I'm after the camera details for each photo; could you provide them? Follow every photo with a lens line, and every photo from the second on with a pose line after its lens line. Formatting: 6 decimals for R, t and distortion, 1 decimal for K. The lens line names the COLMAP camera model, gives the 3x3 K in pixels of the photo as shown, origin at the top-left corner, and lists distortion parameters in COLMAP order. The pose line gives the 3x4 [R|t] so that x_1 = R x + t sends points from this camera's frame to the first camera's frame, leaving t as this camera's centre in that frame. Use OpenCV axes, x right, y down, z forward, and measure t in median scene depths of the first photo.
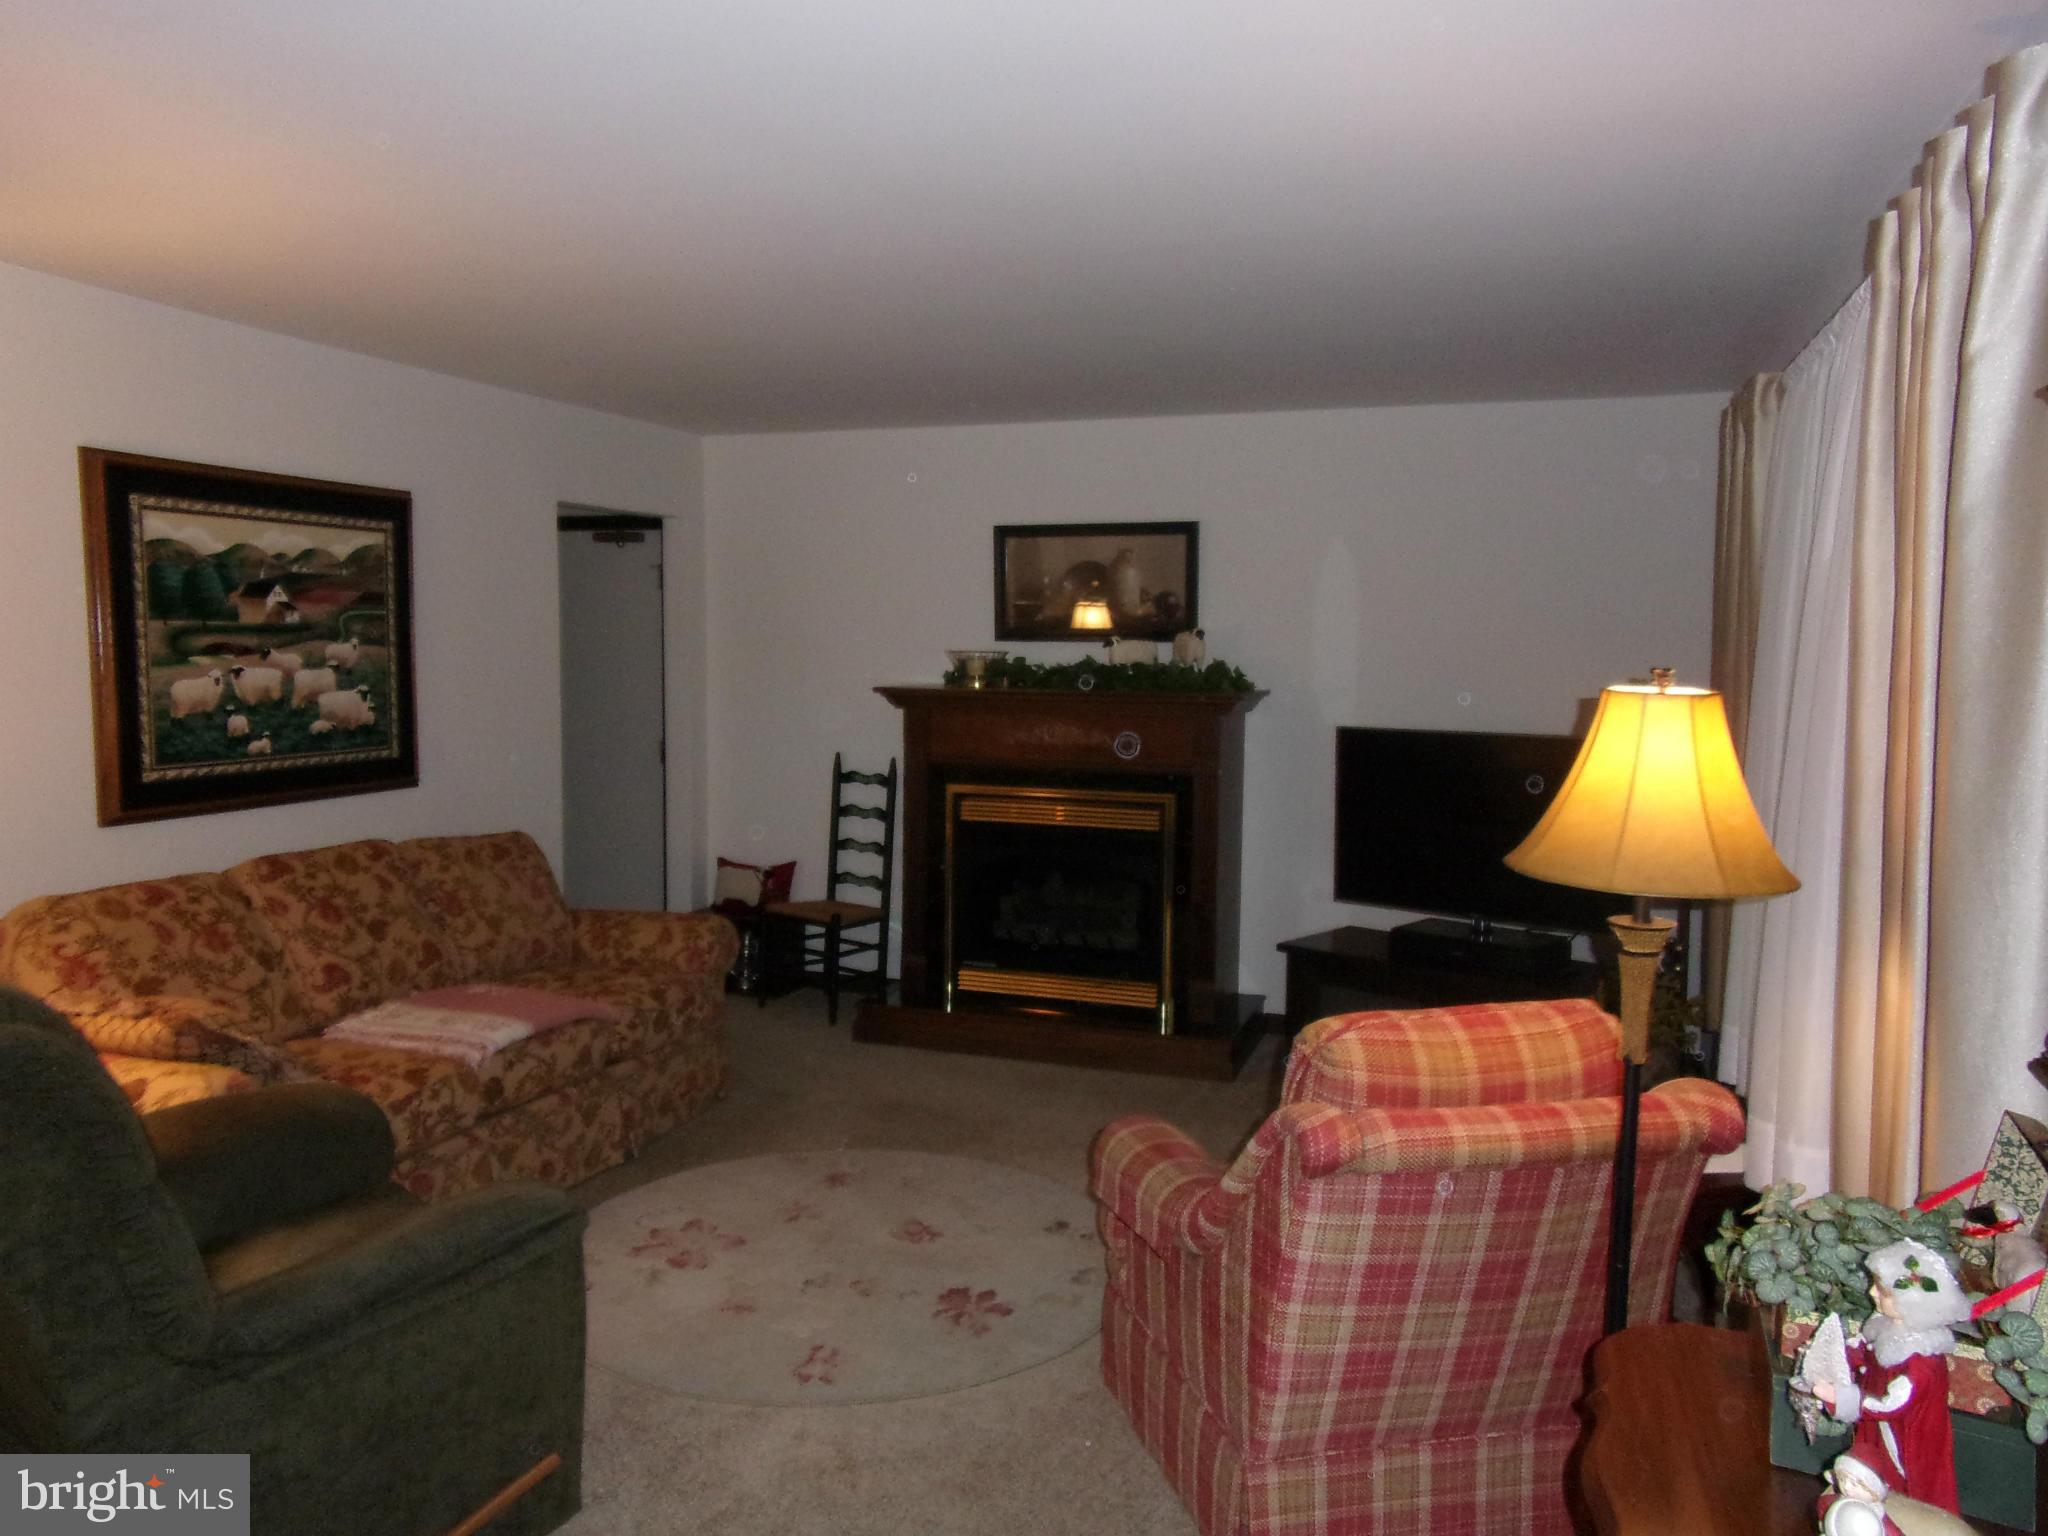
lens RADIAL K [[1516.7, 0, 1011.4], [0, 1516.7, 763.7], [0, 0, 1]] dist [-0.082903, 0.162431]
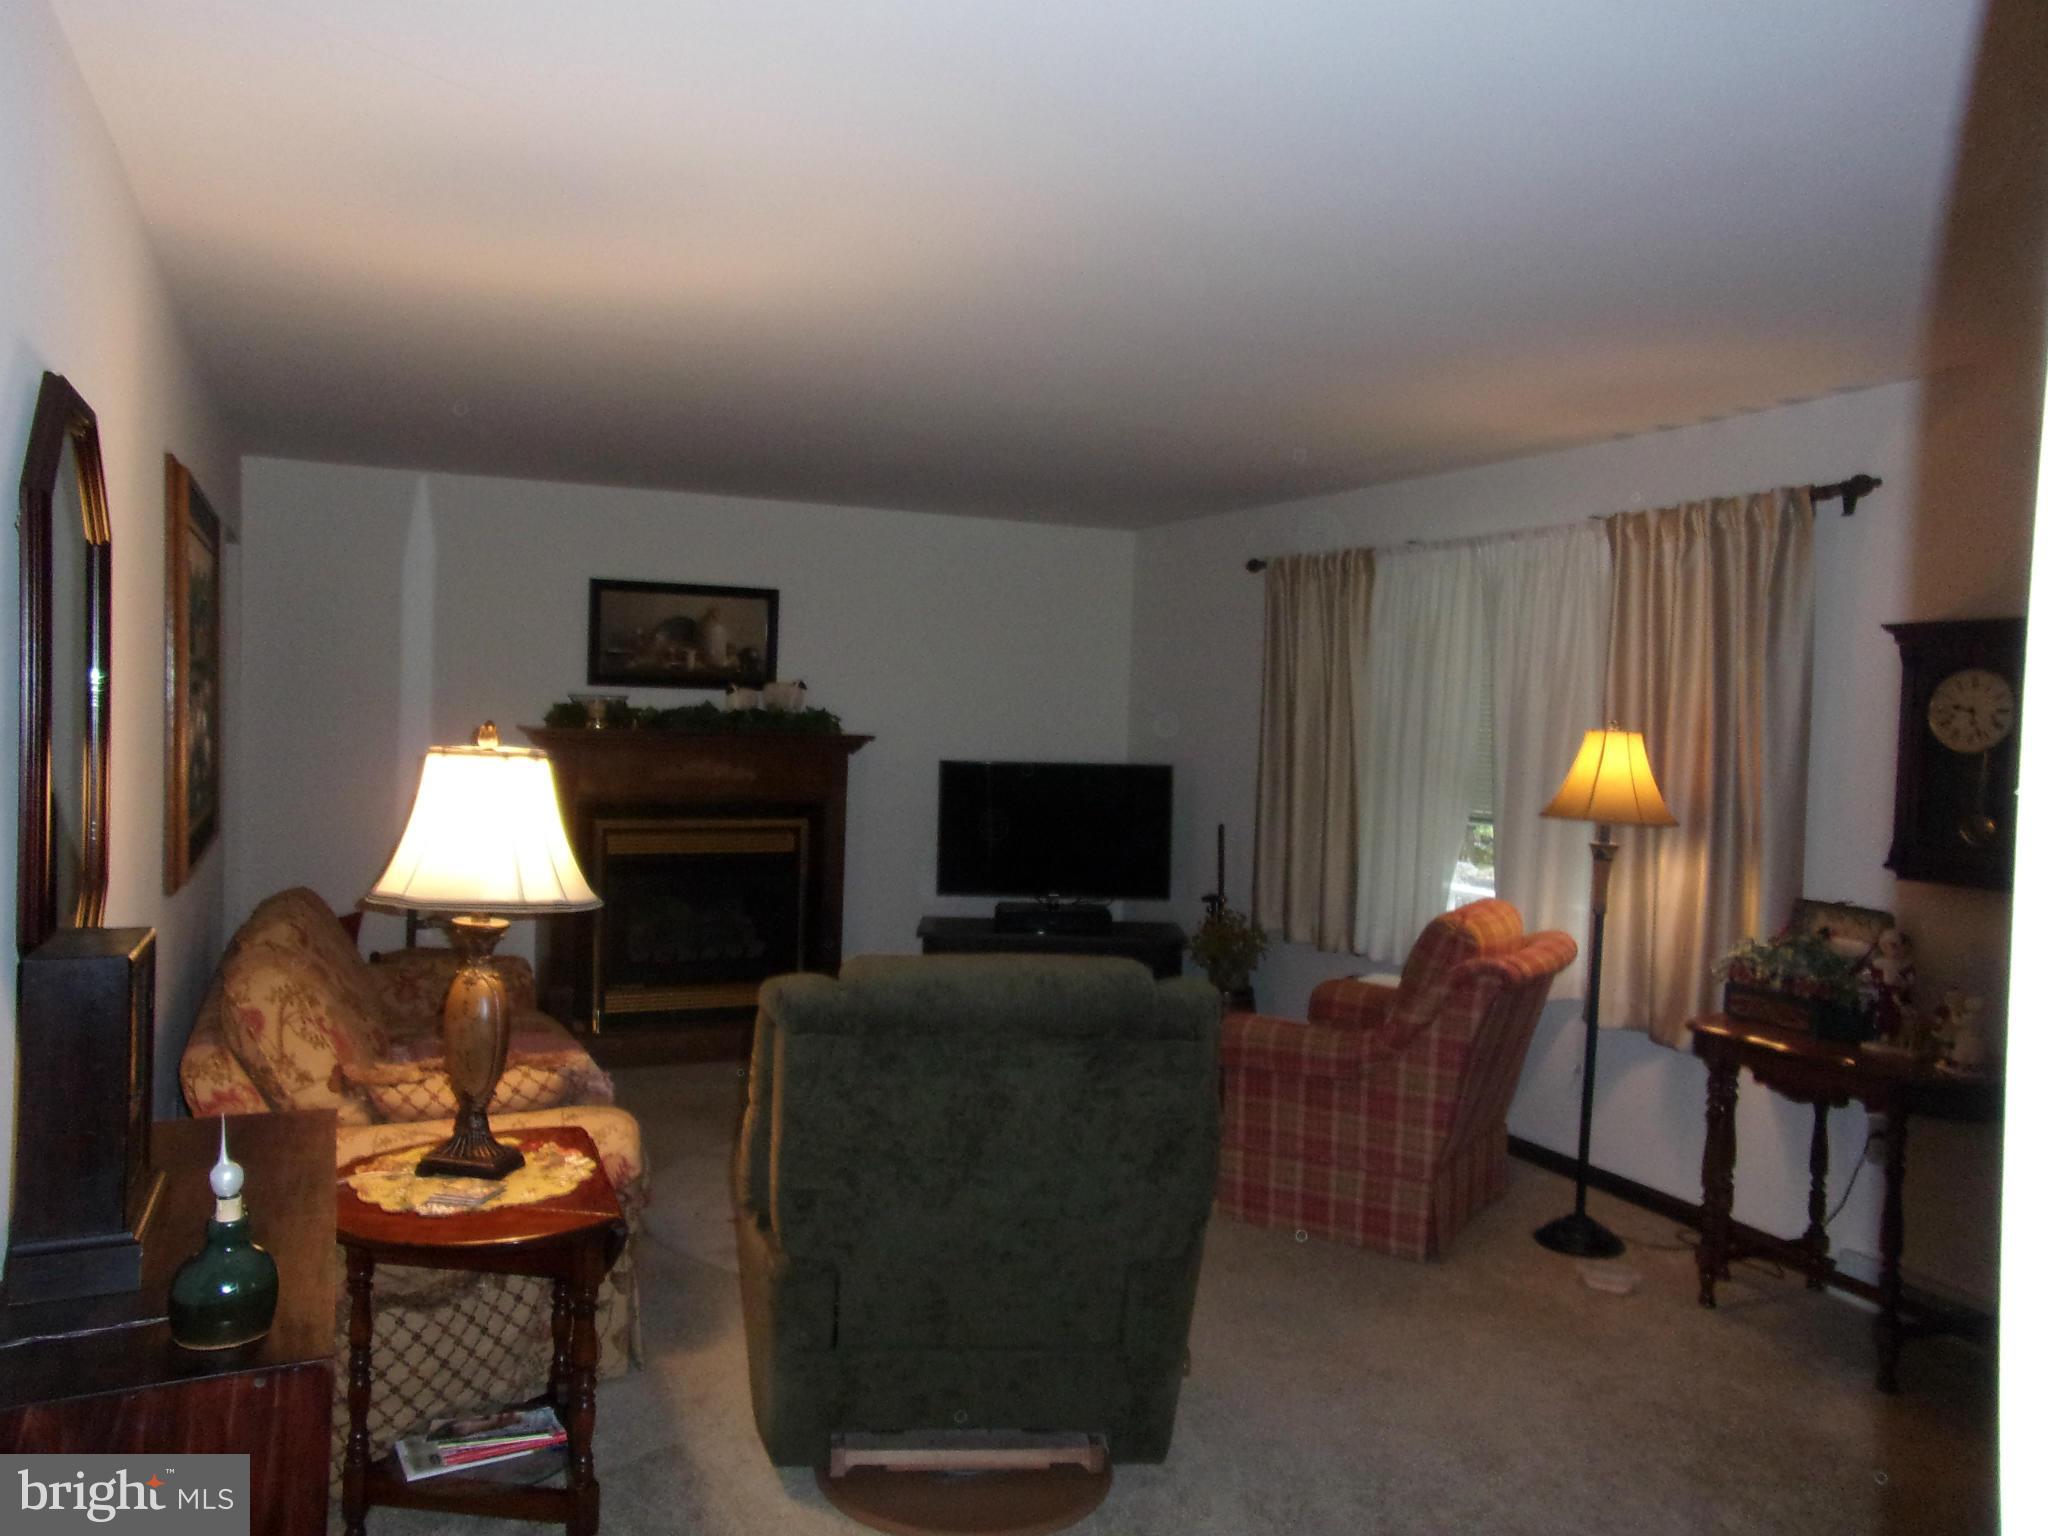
lens RADIAL K [[1441.5, 0, 1024.0], [0, 1441.5, 768.0], [0, 0, 1]] dist [-0.074249, -0.000613]
pose [[0.708983, -0.014000, 0.705087, -0.541947], [0.031993, 0.999412, -0.012325, -0.000824], [-0.704500, 0.031296, 0.709014, 0.076721]]
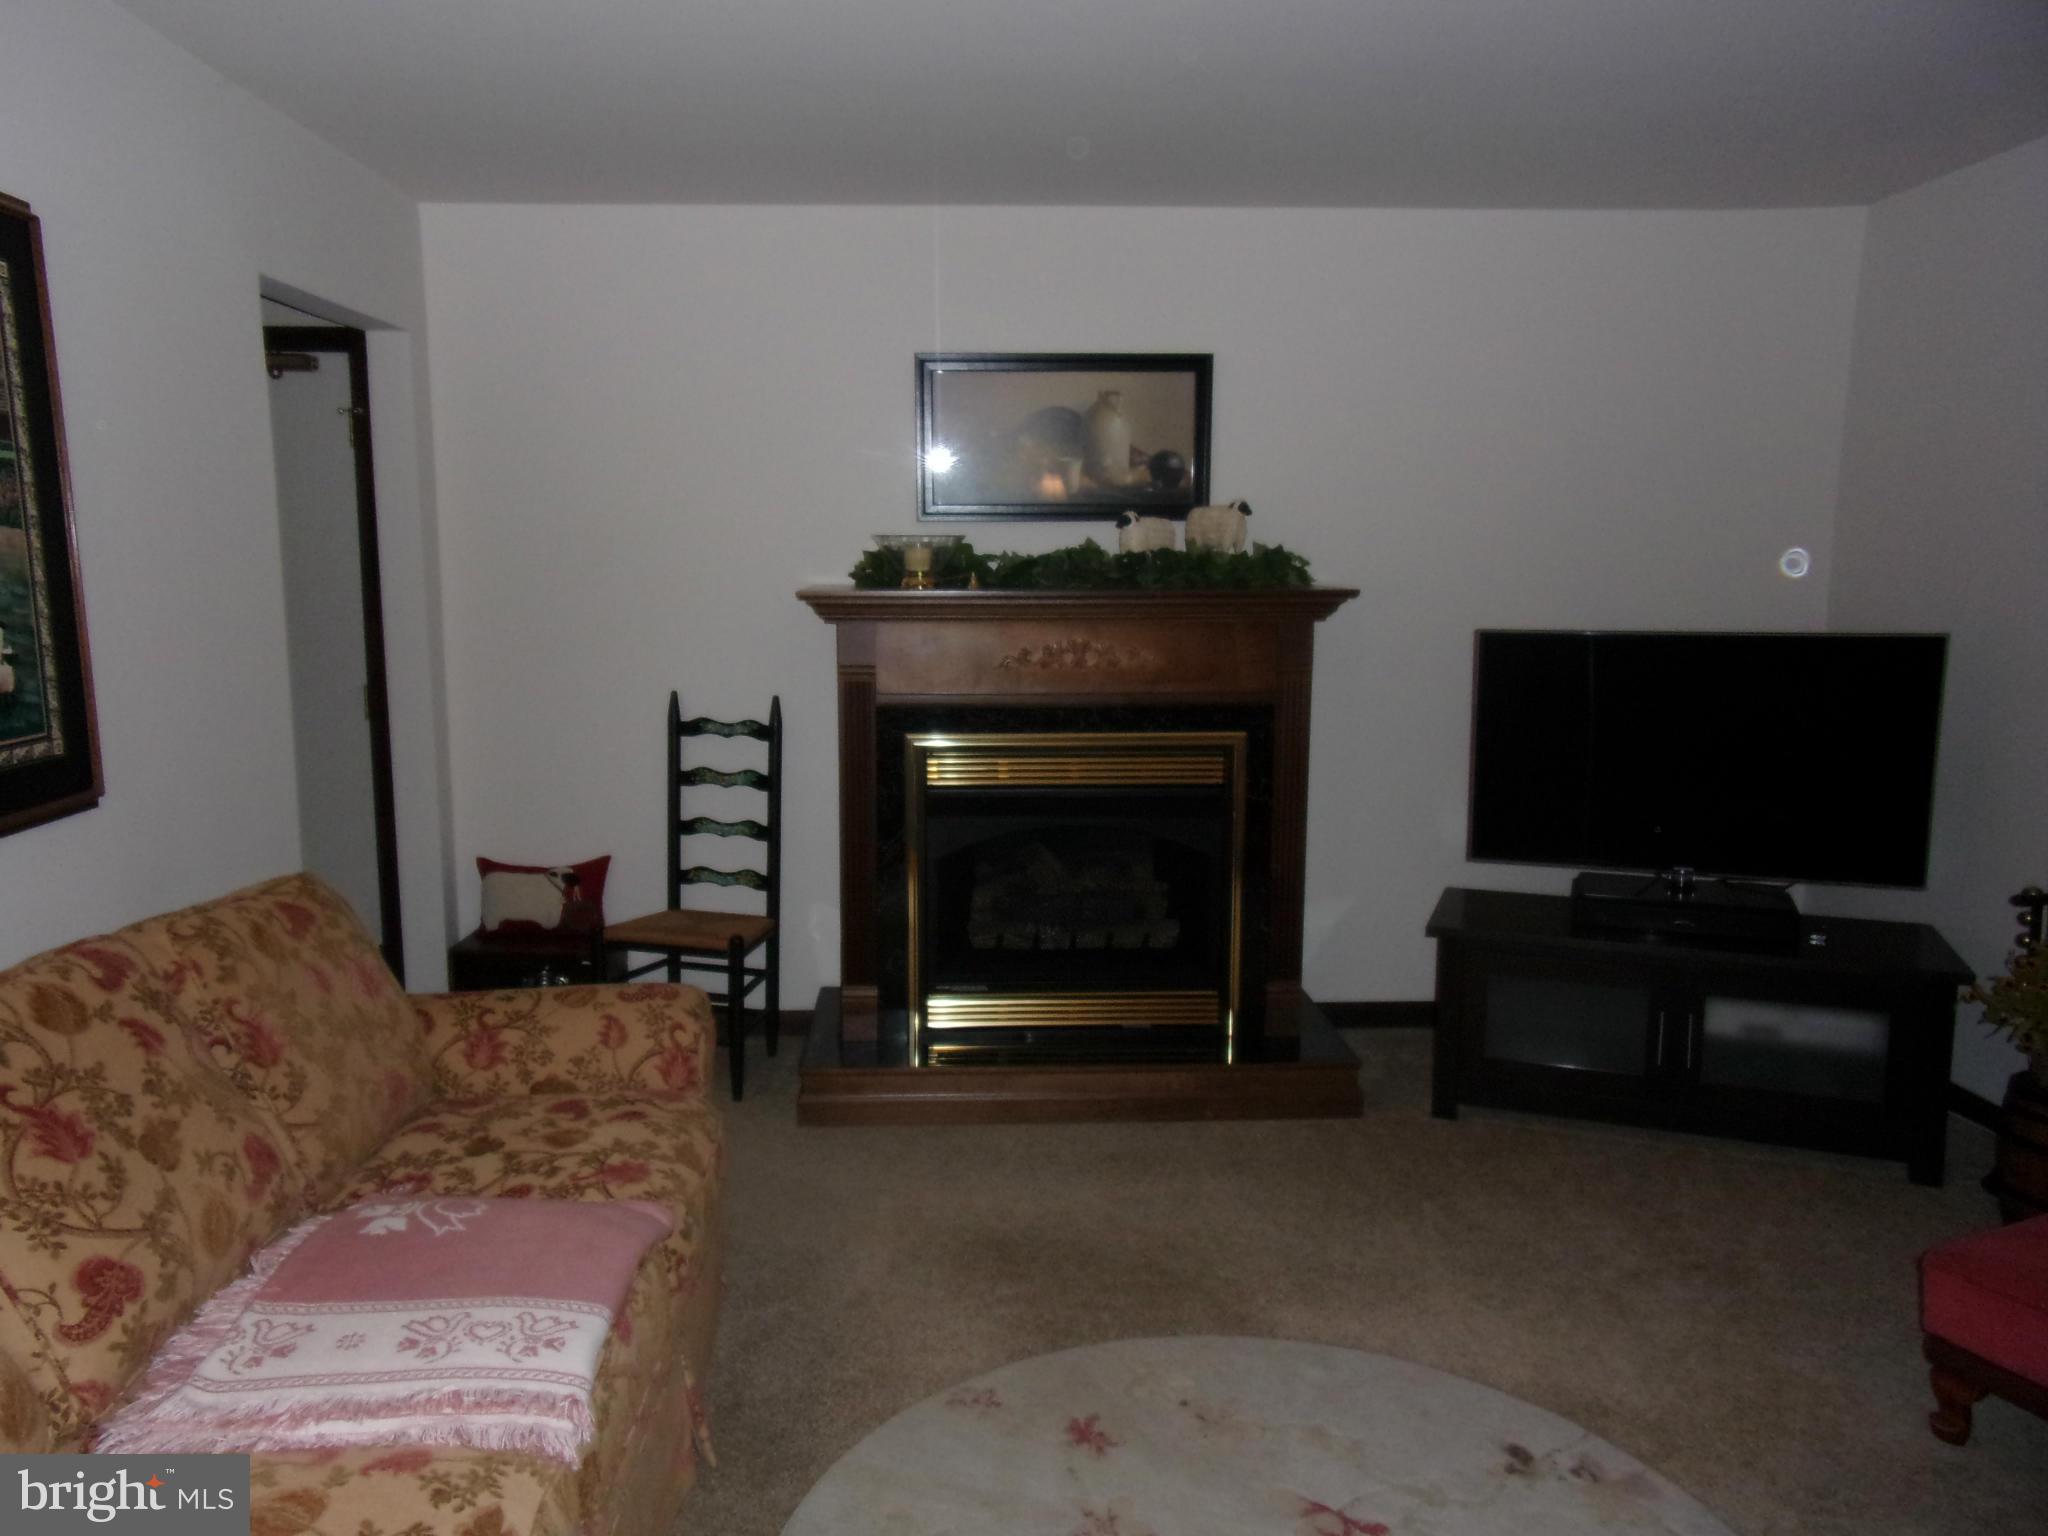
lens RADIAL K [[1516.7, 0, 1011.4], [0, 1516.7, 763.7], [0, 0, 1]] dist [-0.082903, 0.162431]
pose [[0.929119, -0.066149, 0.363816, -0.248886], [0.042985, 0.996520, 0.071411, -0.019389], [-0.367274, -0.050710, 0.928729, 0.354944]]
